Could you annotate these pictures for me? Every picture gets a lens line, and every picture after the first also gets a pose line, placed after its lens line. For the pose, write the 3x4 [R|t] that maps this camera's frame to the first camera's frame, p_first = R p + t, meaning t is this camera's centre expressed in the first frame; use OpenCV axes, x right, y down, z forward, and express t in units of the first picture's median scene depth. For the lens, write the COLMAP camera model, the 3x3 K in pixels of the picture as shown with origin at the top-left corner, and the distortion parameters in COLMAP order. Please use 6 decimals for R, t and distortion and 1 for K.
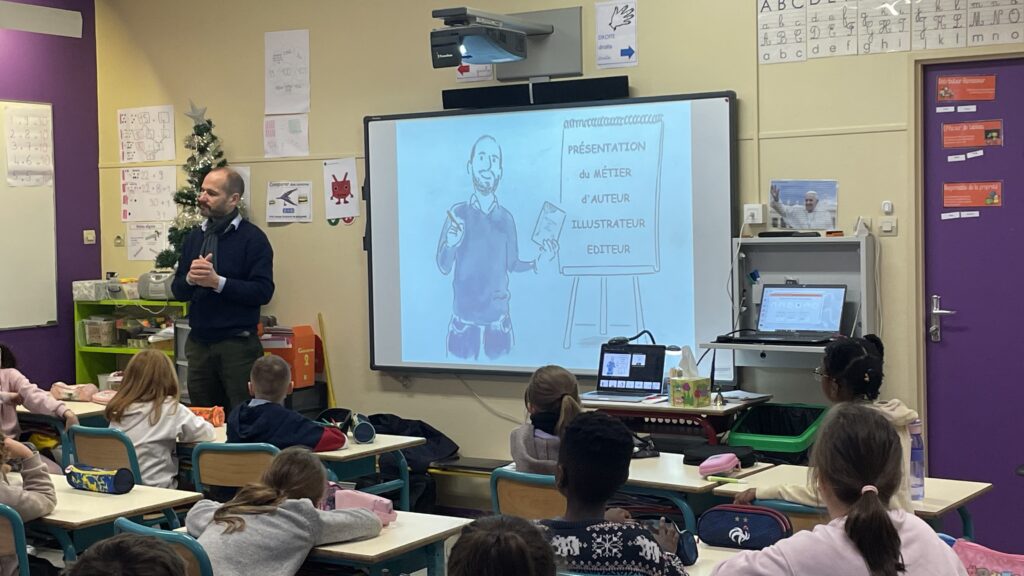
lens RADIAL K [[1567.4, 0, 511.9], [0, 1567.4, 283.5], [0, 0, 1]] dist [0.051769, 0.000000]
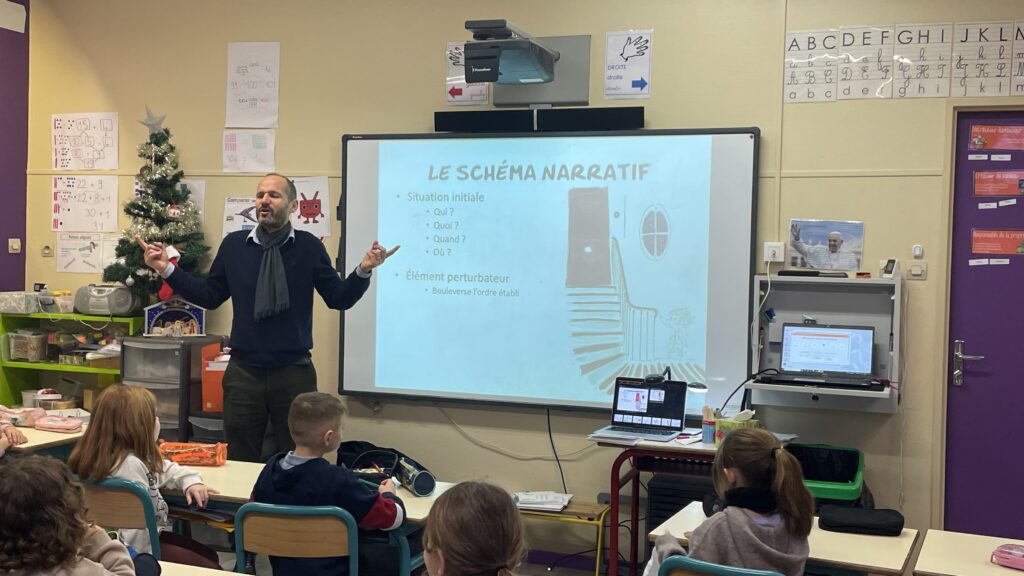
lens RADIAL K [[1164.7, 0, 511.5], [0, 1164.7, 294.7], [0, 0, 1]] dist [0.045832, 0.000000]
pose [[0.974073, 0.034041, 0.223658, -0.165653], [-0.033270, 0.999420, -0.007219, -0.005885], [-0.223774, -0.000409, 0.974641, 0.297661]]
